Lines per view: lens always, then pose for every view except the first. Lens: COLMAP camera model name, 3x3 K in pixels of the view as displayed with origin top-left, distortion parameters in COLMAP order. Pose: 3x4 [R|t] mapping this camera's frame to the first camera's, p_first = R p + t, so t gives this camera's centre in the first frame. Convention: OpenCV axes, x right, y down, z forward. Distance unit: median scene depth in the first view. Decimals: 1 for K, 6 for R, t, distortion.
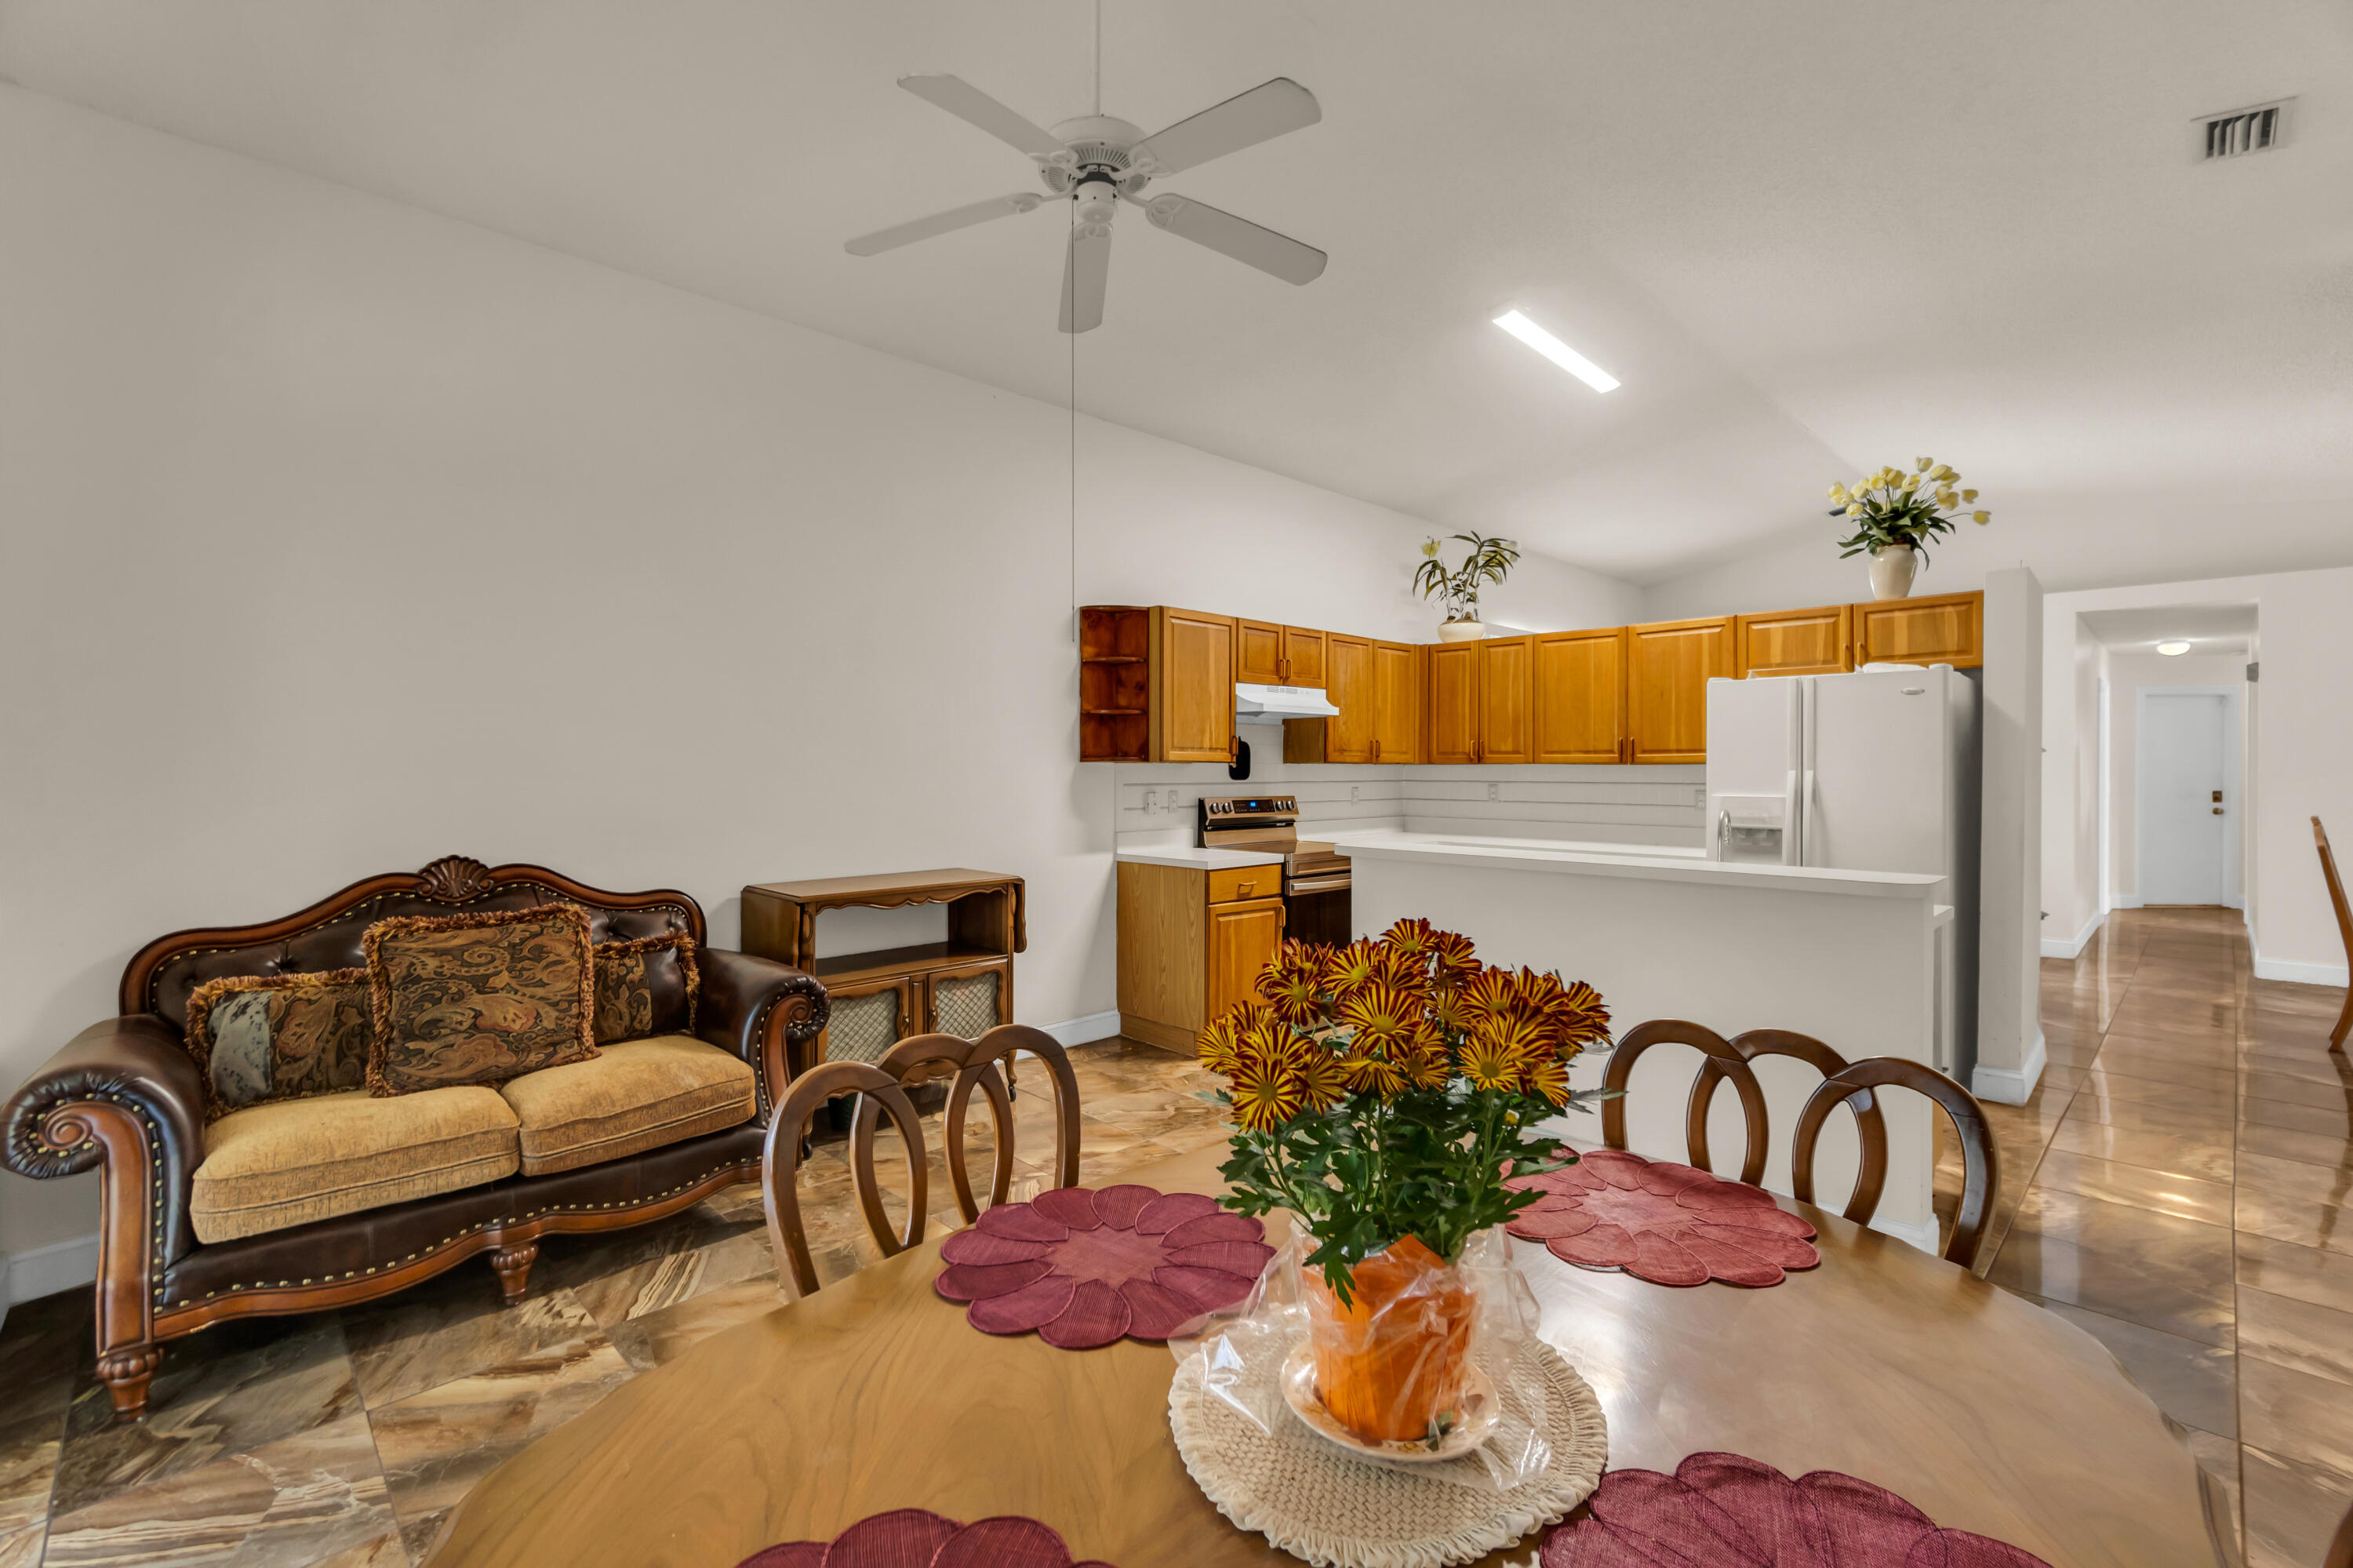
lens RADIAL K [[1022.6, 0, 1154.0], [0, 1022.6, 772.8], [0, 0, 1]] dist [-0.003488, -0.000065]
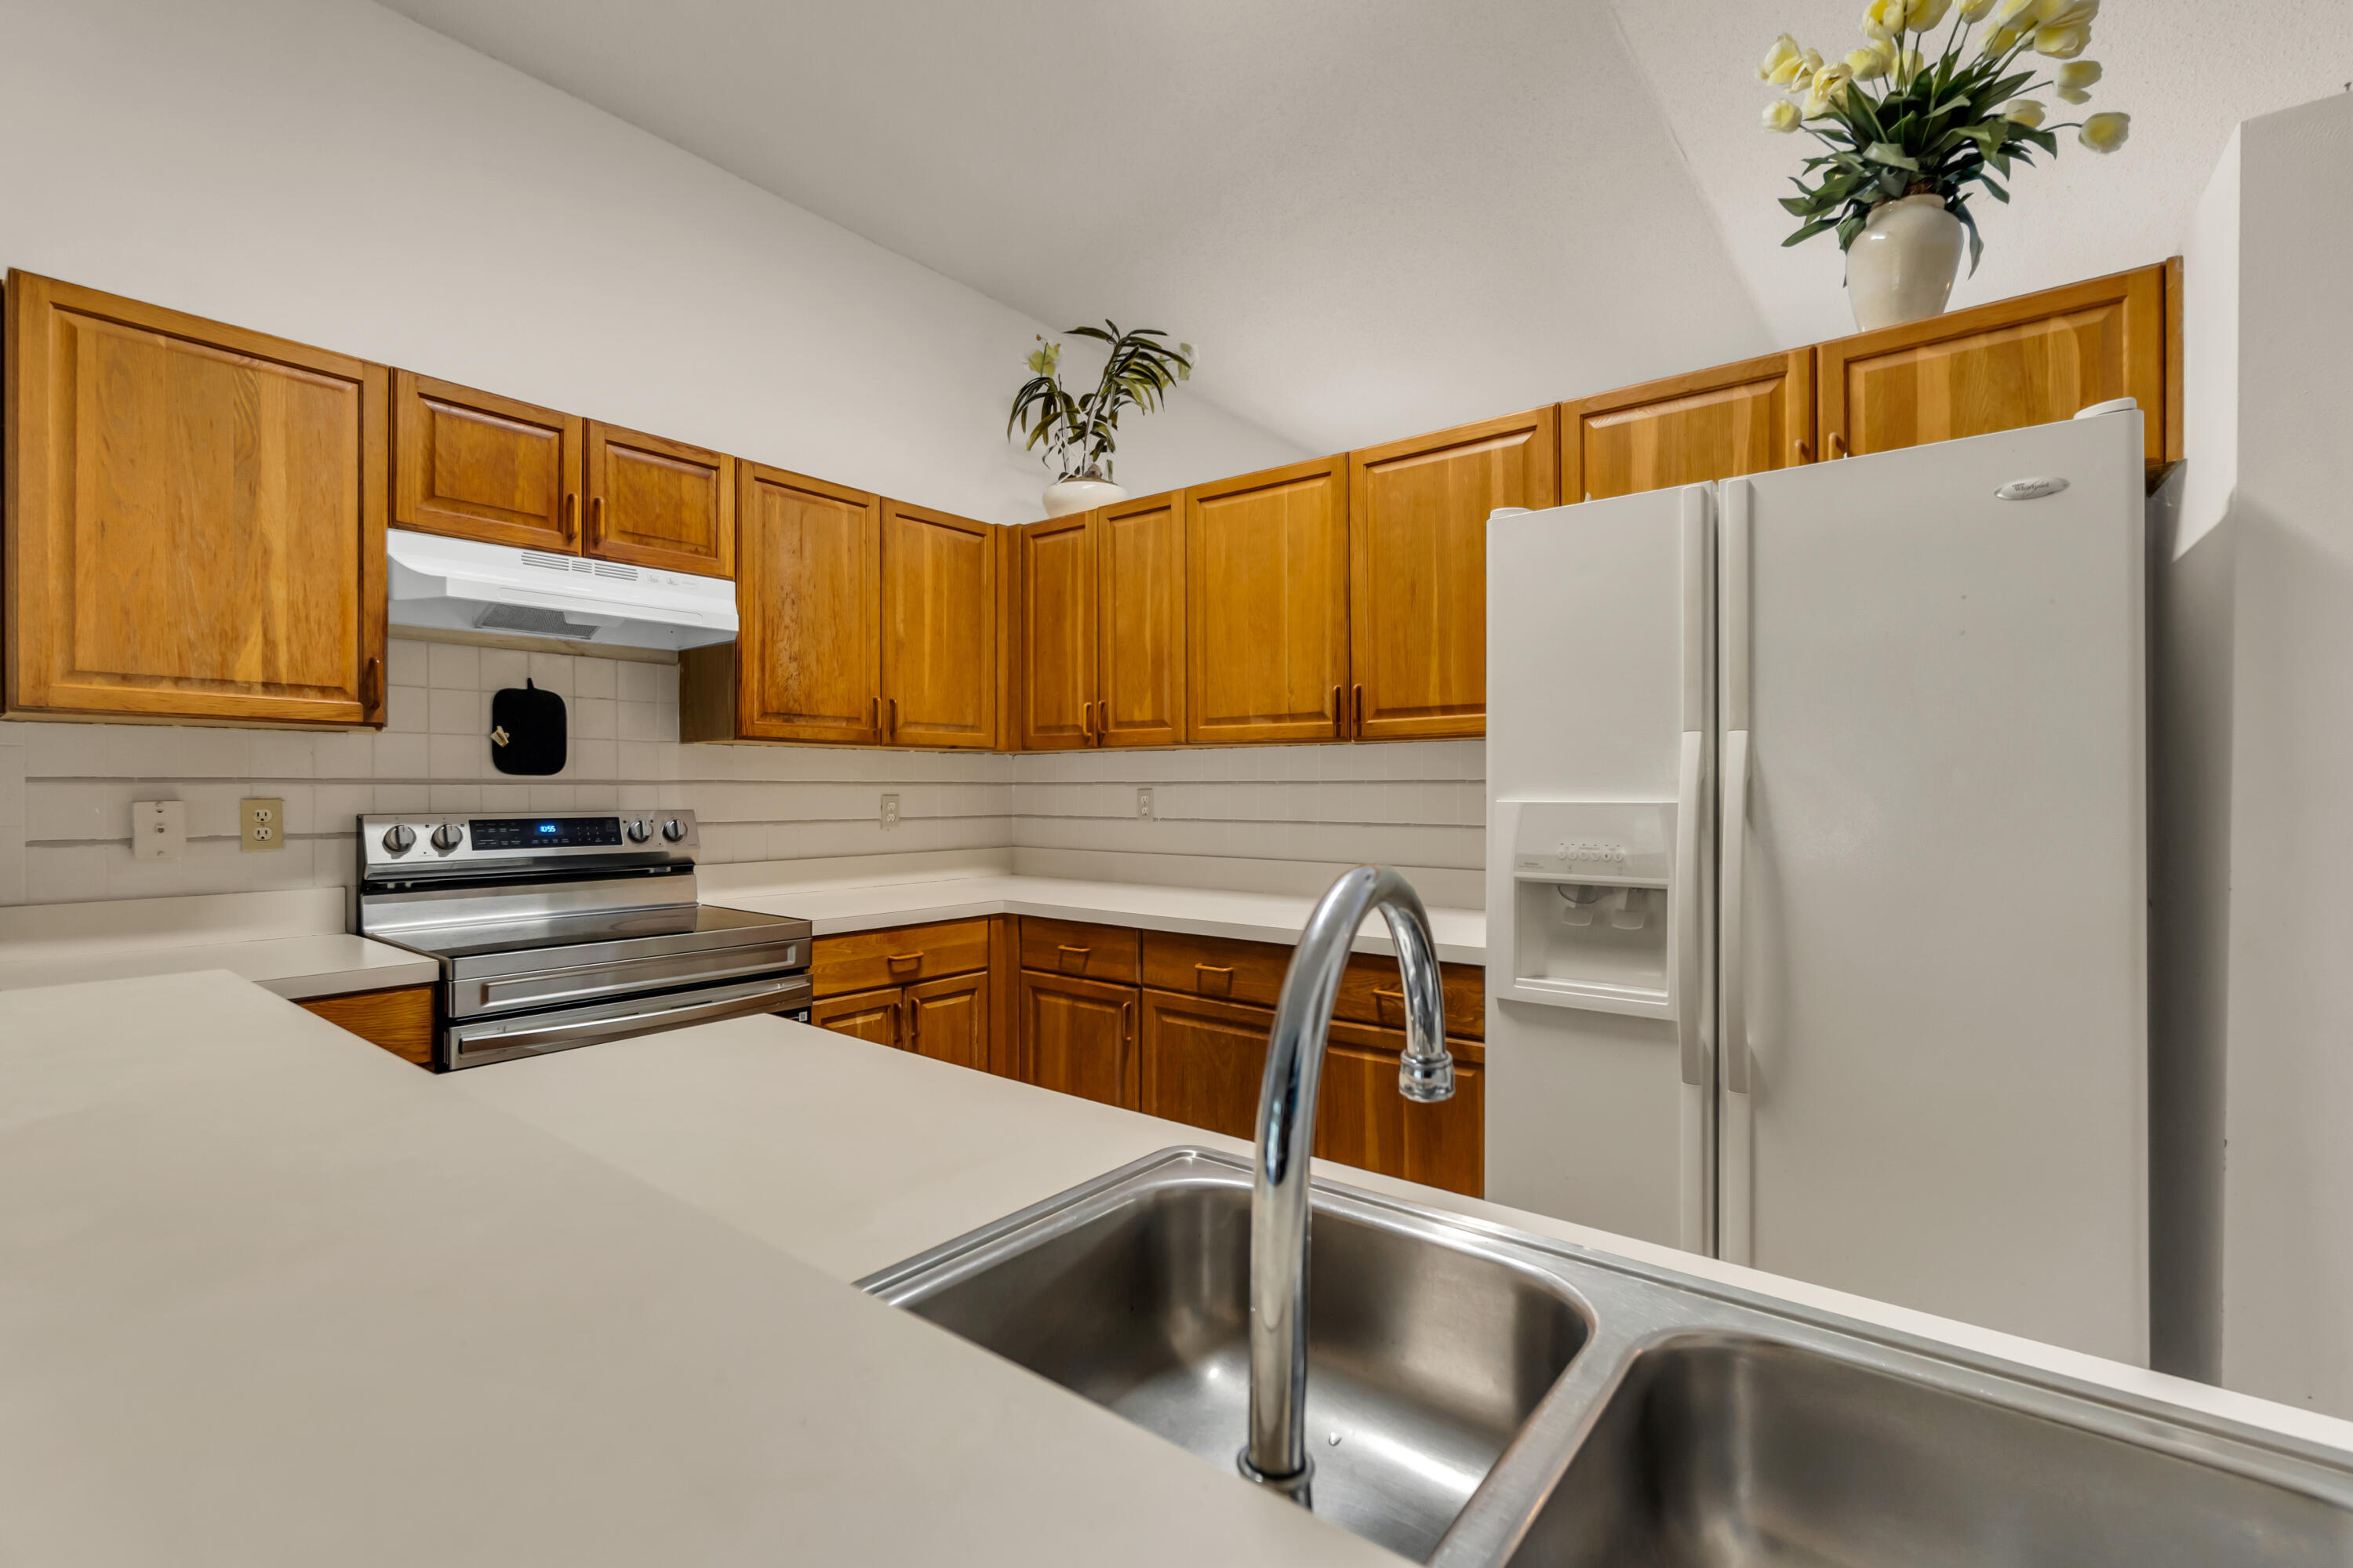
lens RADIAL K [[1022.6, 0, 1158.1], [0, 1022.6, 789.5], [0, 0, 1]] dist [-0.003488, -0.000065]
pose [[0.991796, -0.001498, 0.127824, 0.329187], [0.001957, 0.999992, -0.003461, 0.016909], [-0.127818, 0.003682, 0.991791, 0.562263]]
